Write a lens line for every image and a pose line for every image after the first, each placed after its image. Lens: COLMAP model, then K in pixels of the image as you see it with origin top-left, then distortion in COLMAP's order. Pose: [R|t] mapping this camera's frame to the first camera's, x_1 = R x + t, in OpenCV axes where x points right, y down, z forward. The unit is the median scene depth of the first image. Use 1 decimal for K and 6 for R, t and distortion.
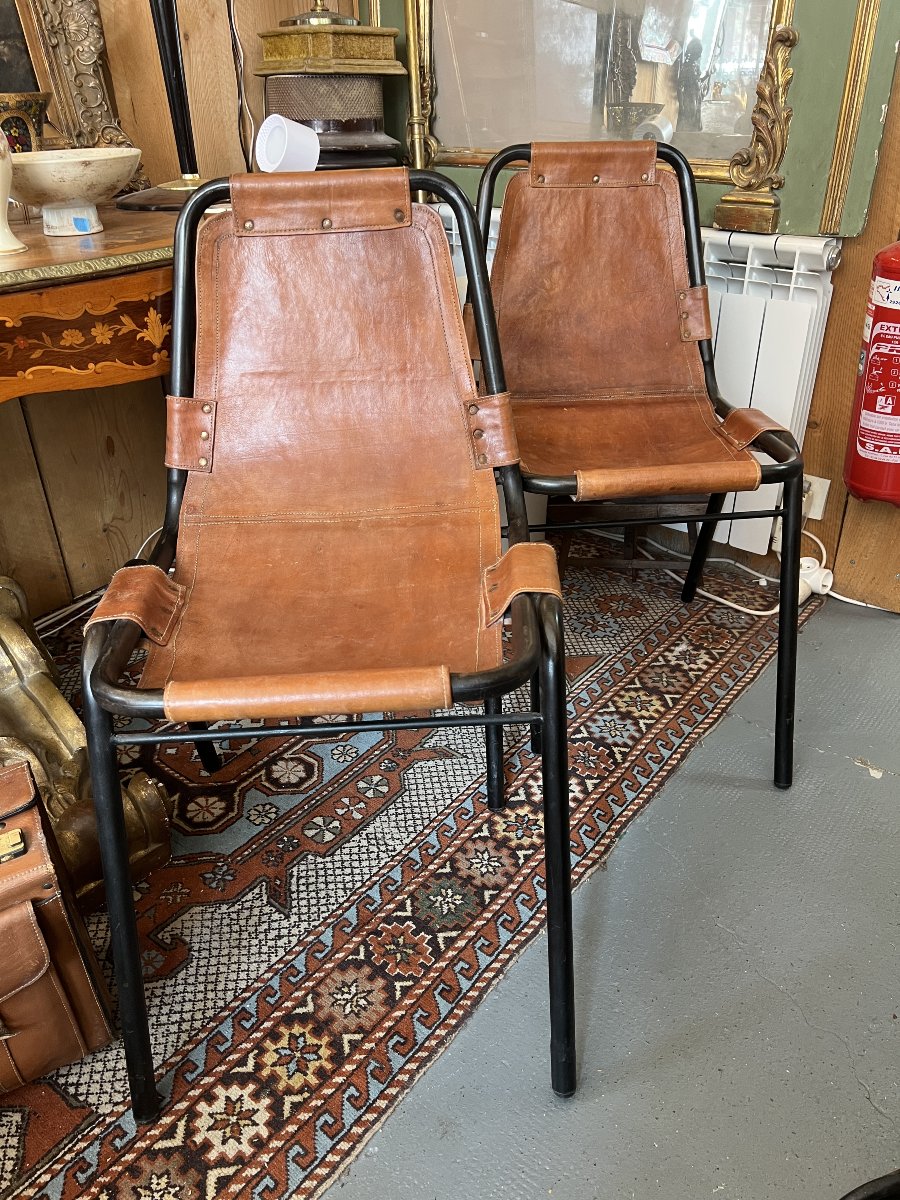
lens RADIAL K [[889.4, 0, 449.3], [0, 889.4, 600.1], [0, 0, 1]] dist [0.011287, -0.016871]
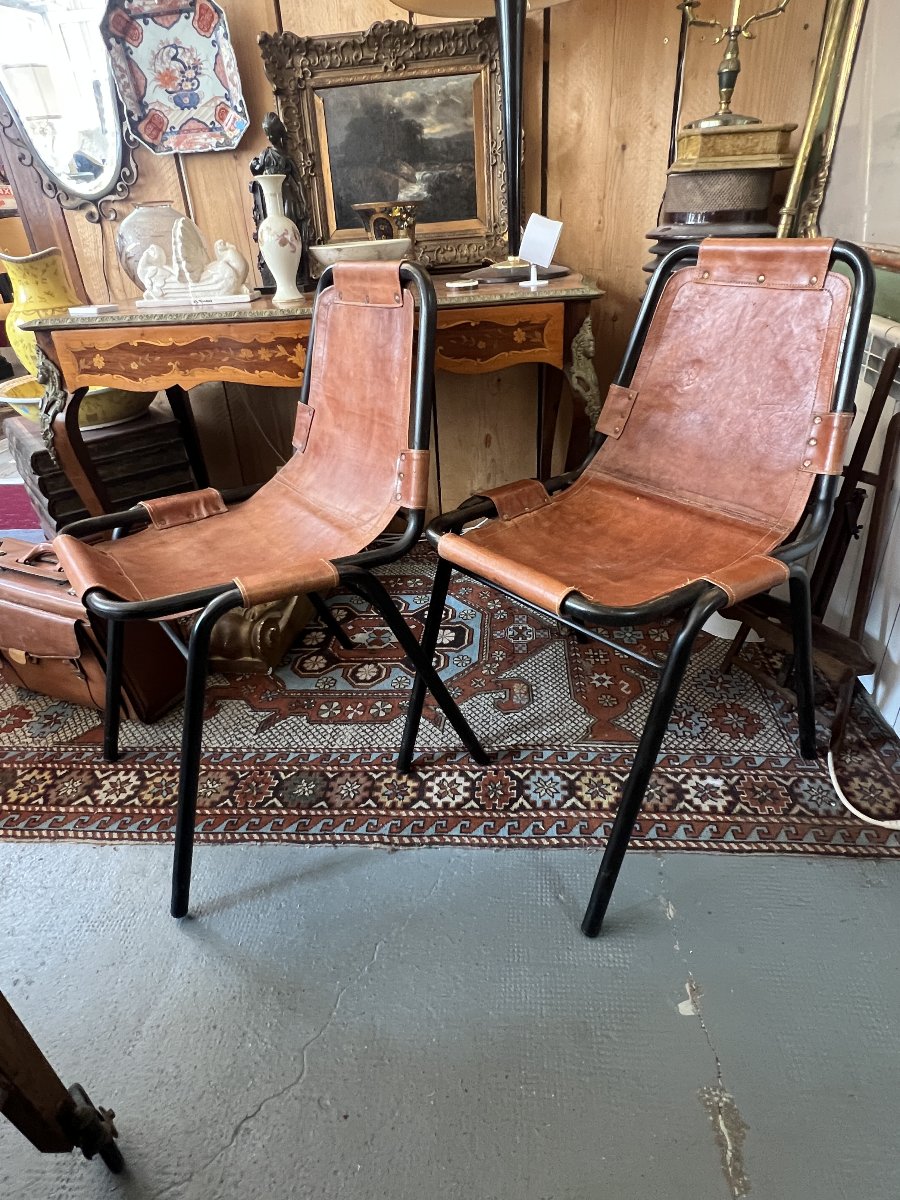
lens RADIAL K [[668.2, 0, 450.1], [0, 668.2, 593.6], [0, 0, 1]] dist [-0.005738, -0.000899]
pose [[0.569730, 0.399736, -0.718066, 0.701000], [-0.371803, 0.904579, 0.208568, -0.225272], [0.732919, 0.148152, 0.663988, 0.392006]]
